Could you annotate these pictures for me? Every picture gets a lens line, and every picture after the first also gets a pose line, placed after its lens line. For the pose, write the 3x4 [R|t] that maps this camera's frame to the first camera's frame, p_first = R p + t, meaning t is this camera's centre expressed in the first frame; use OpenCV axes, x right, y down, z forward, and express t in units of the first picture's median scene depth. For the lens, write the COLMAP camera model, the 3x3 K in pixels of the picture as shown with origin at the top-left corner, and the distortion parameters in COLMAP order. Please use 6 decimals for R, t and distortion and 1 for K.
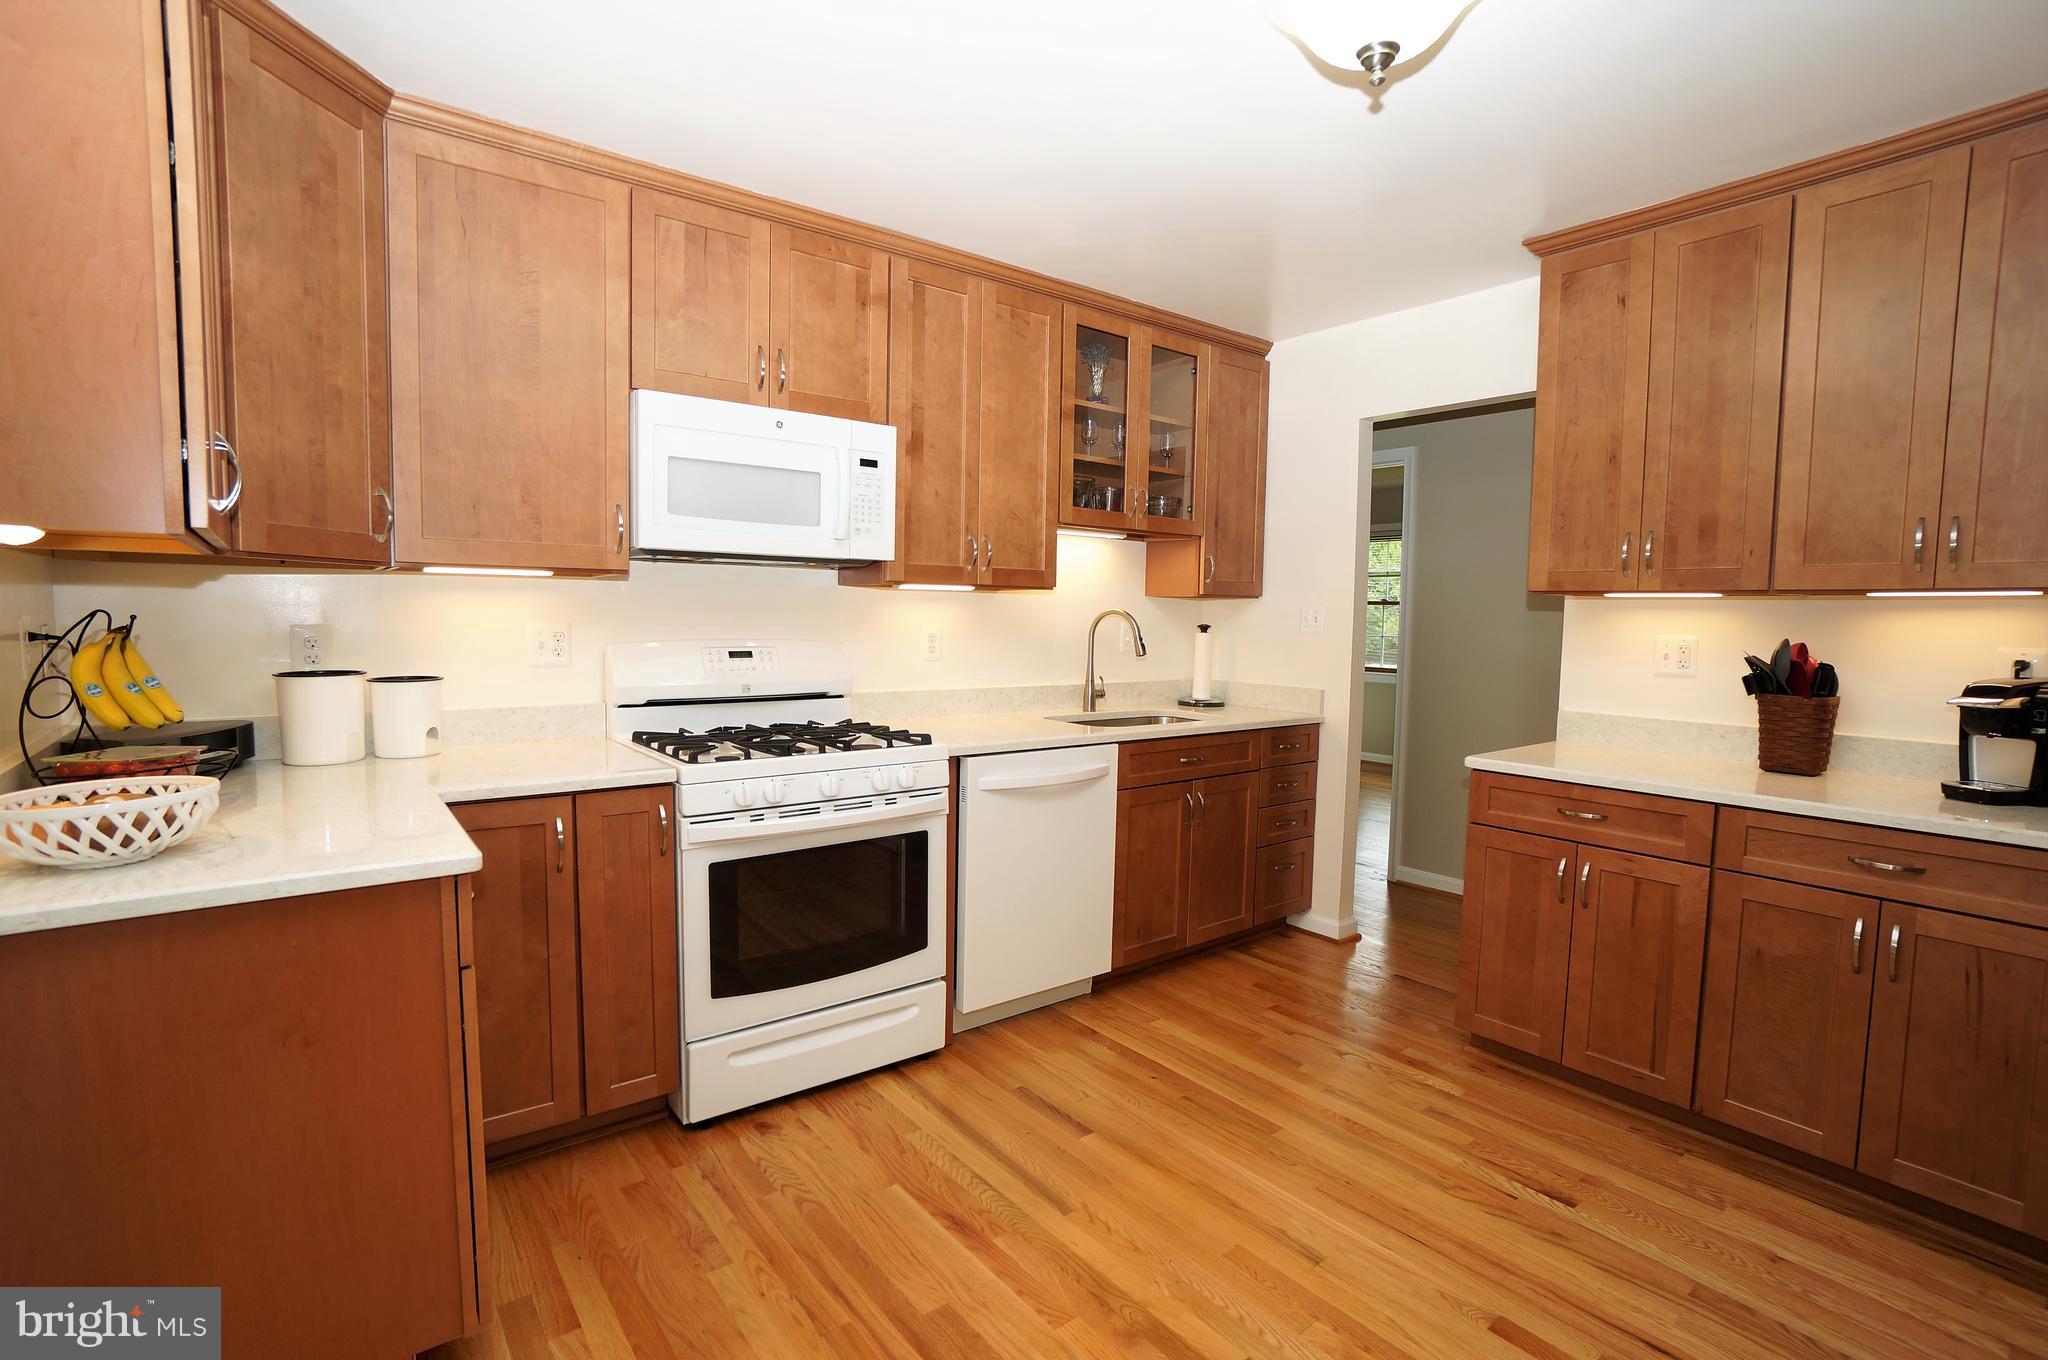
lens RADIAL K [[967.9, 0, 1009.0], [0, 967.9, 684.3], [0, 0, 1]] dist [-0.060287, 0.029573]
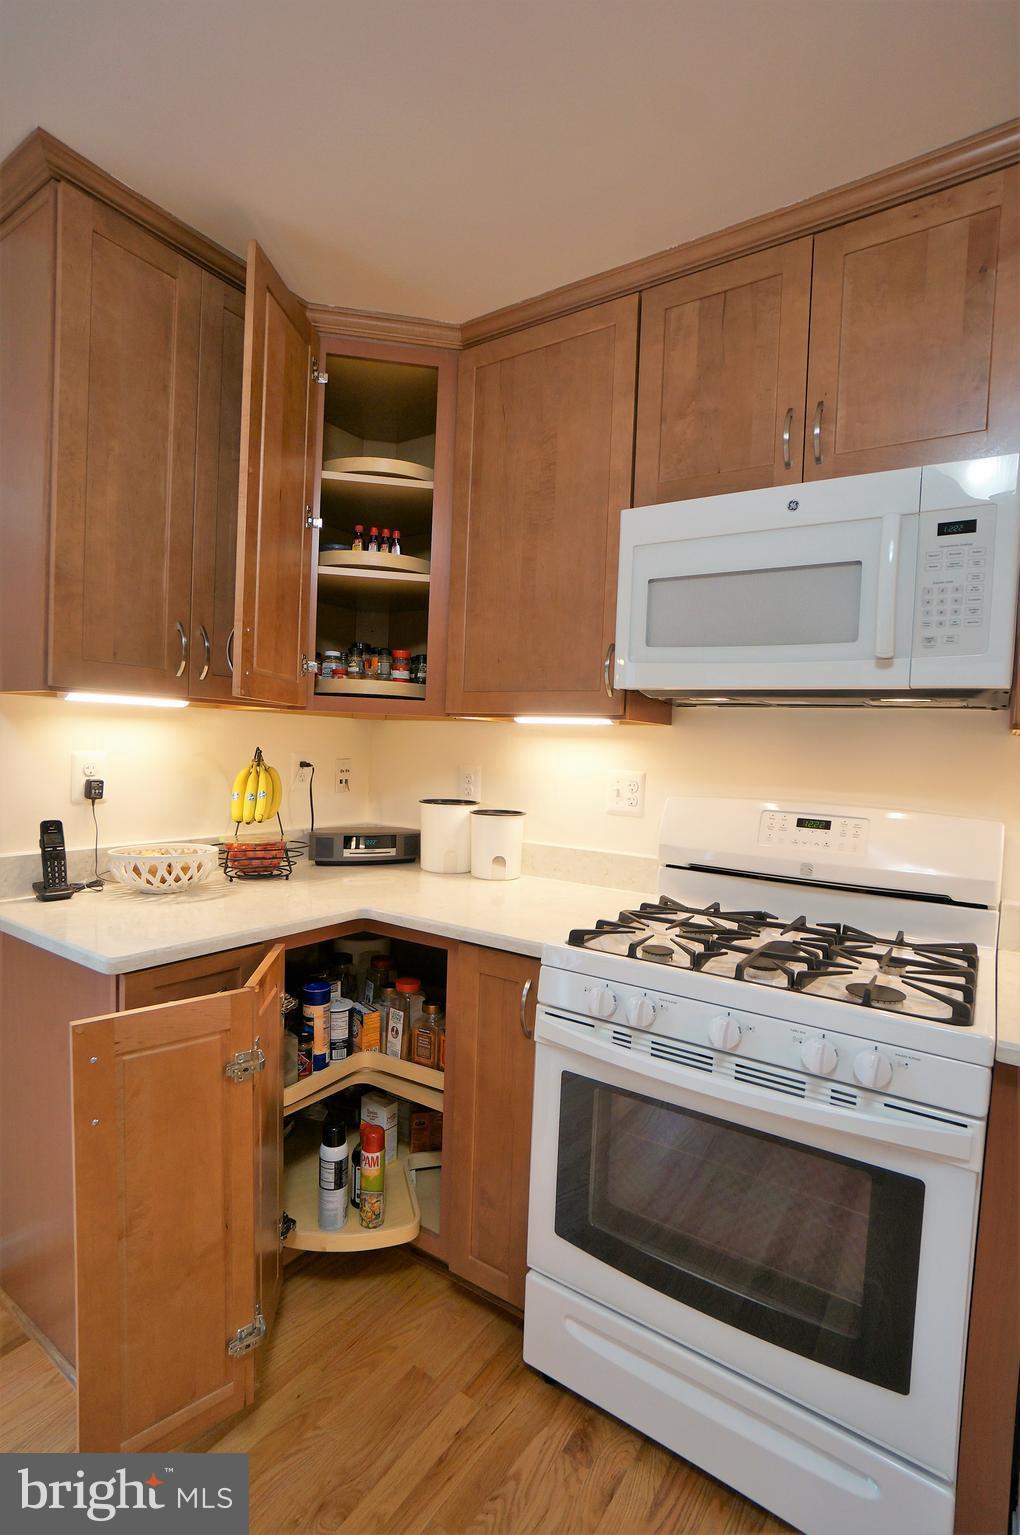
lens RADIAL K [[725.5, 0, 506.6], [0, 725.5, 783.5], [0, 0, 1]] dist [-0.060287, 0.029573]
pose [[0.308888, 0.045891, -0.949991, 0.219315], [-0.106366, 0.994236, 0.013443, -0.052399], [0.945132, 0.096894, 0.311989, 0.688655]]
